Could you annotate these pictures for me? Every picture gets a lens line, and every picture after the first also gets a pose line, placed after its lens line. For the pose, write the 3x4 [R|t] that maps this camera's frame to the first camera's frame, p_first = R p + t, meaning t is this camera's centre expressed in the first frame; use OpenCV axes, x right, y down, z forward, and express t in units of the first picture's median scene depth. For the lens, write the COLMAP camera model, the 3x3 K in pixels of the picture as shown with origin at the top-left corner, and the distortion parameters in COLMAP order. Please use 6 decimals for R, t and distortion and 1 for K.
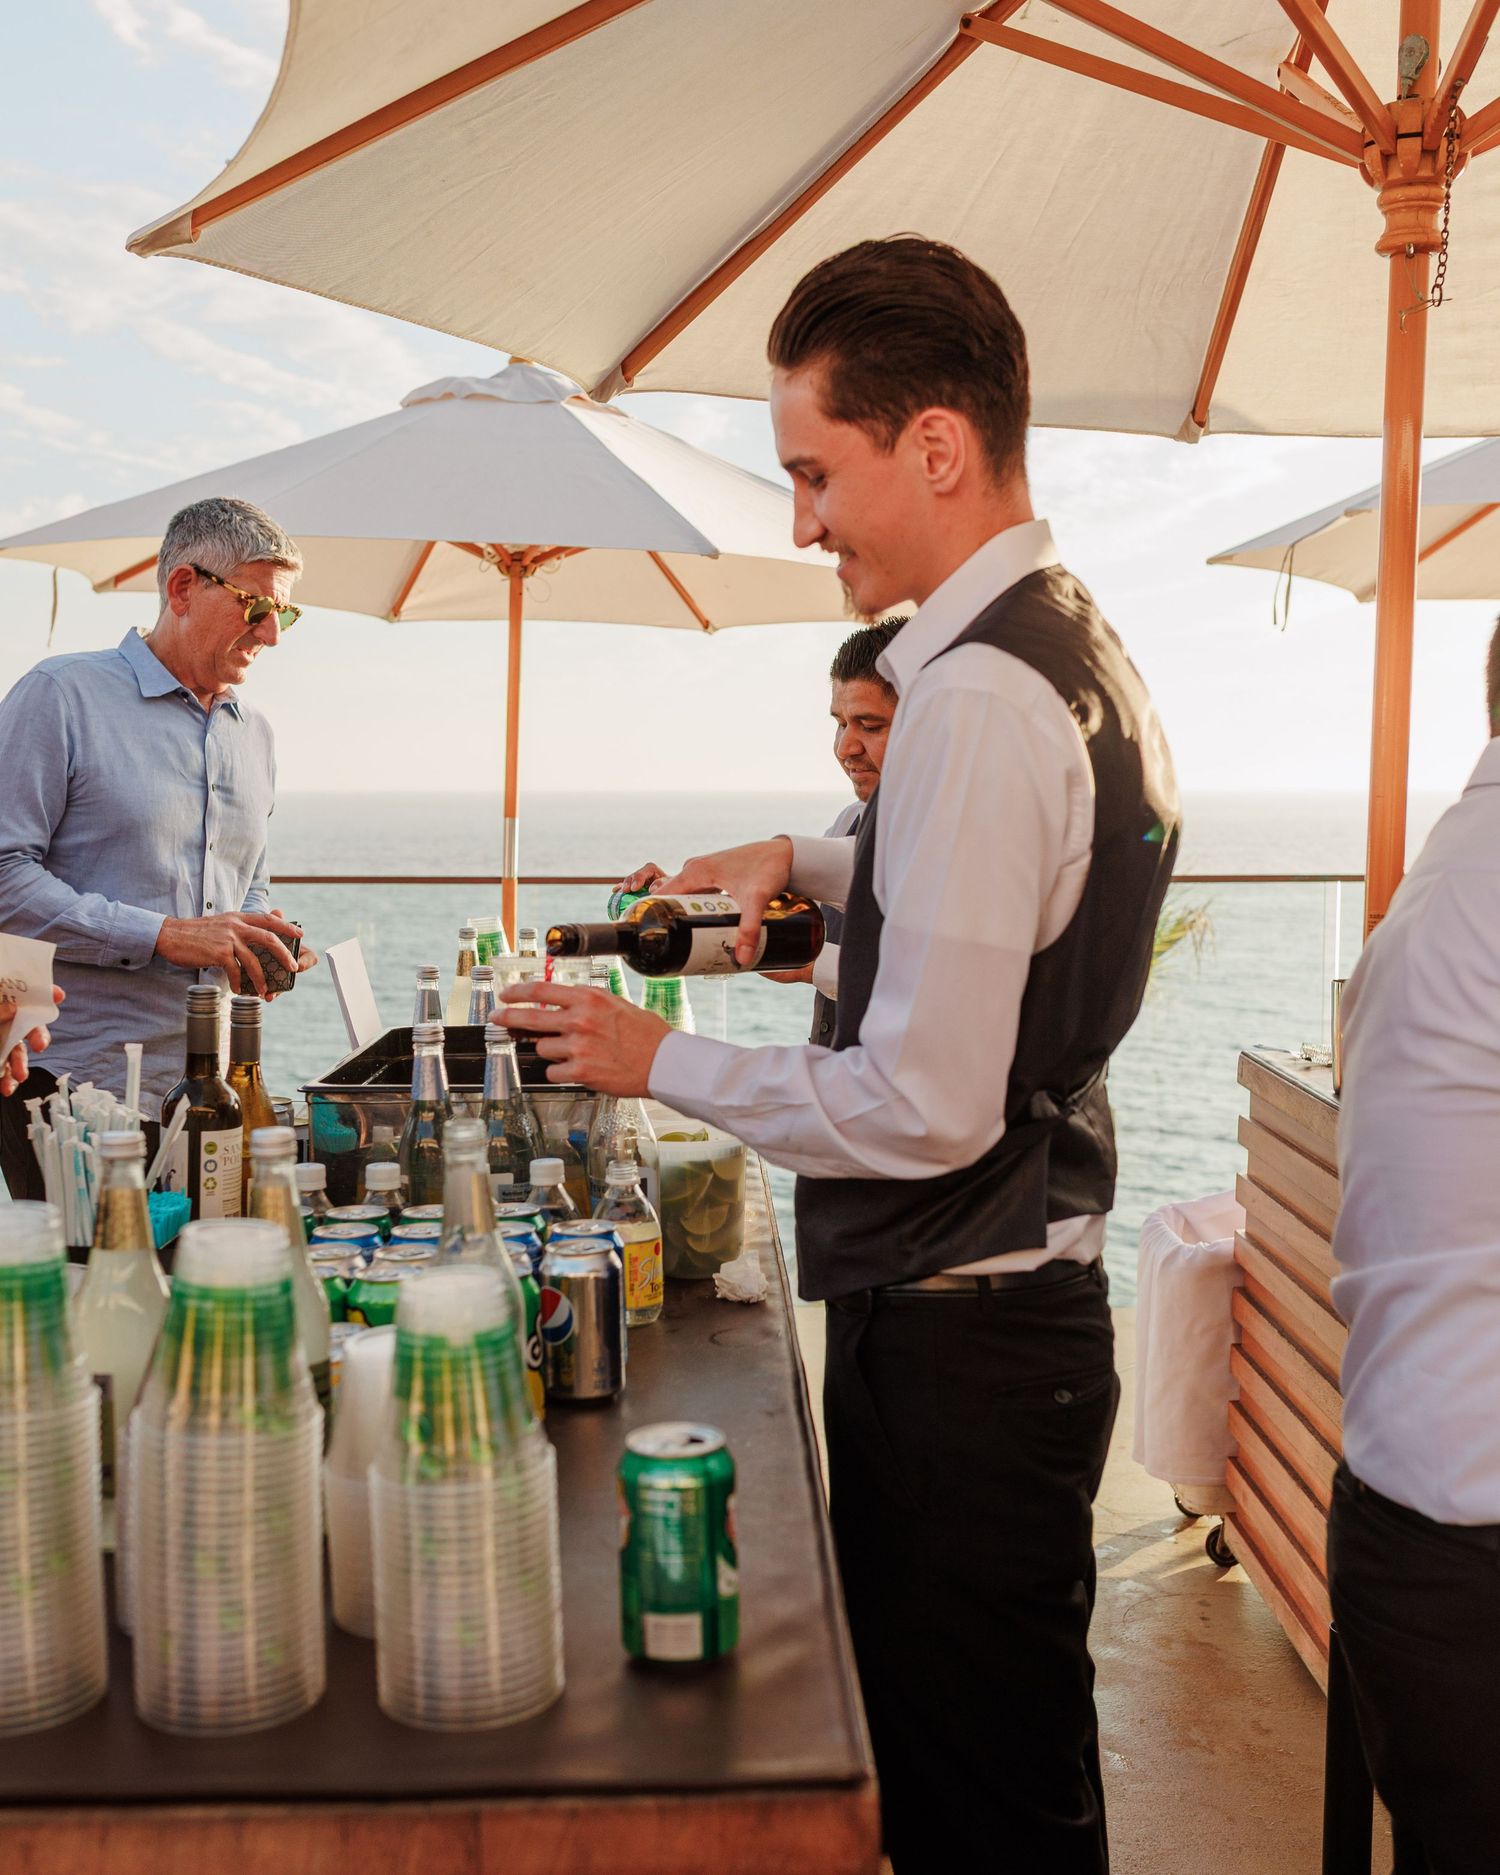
lens RADIAL K [[2117.0, 0, 749.9], [0, 2117.0, 1016.7], [0, 0, 1]] dist [-0.001613, 0.003129]
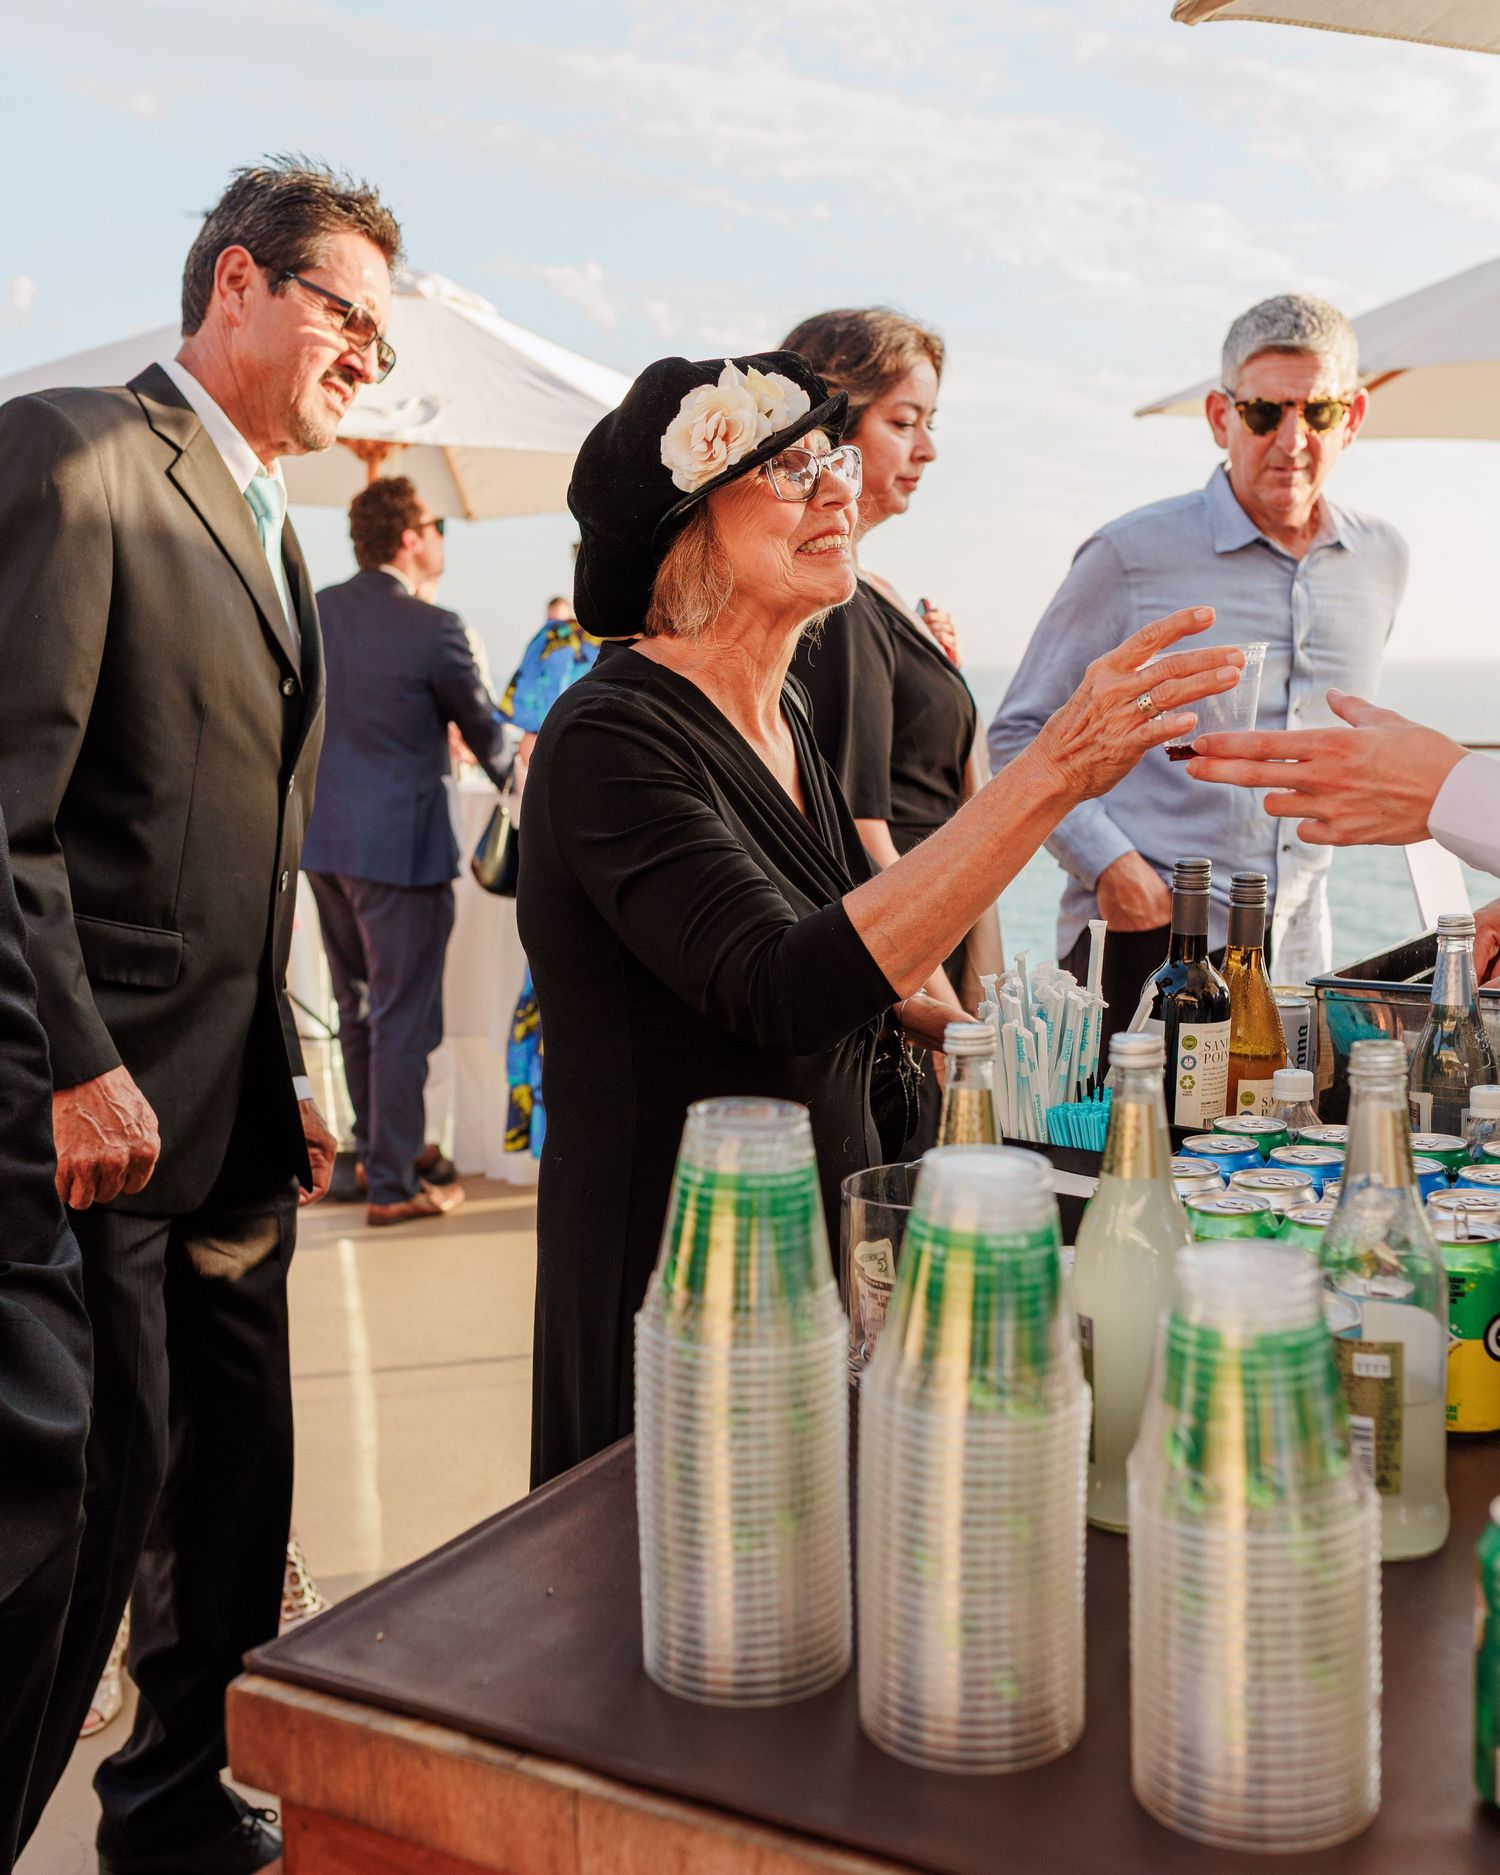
lens RADIAL K [[2117.0, 0, 749.9], [0, 2117.0, 1016.7], [0, 0, 1]] dist [-0.001613, 0.003129]
pose [[0.844194, 0.073431, -0.530985, 0.090409], [-0.041723, 0.996569, 0.071483, -0.006372], [0.534412, -0.038191, 0.844361, 0.240665]]
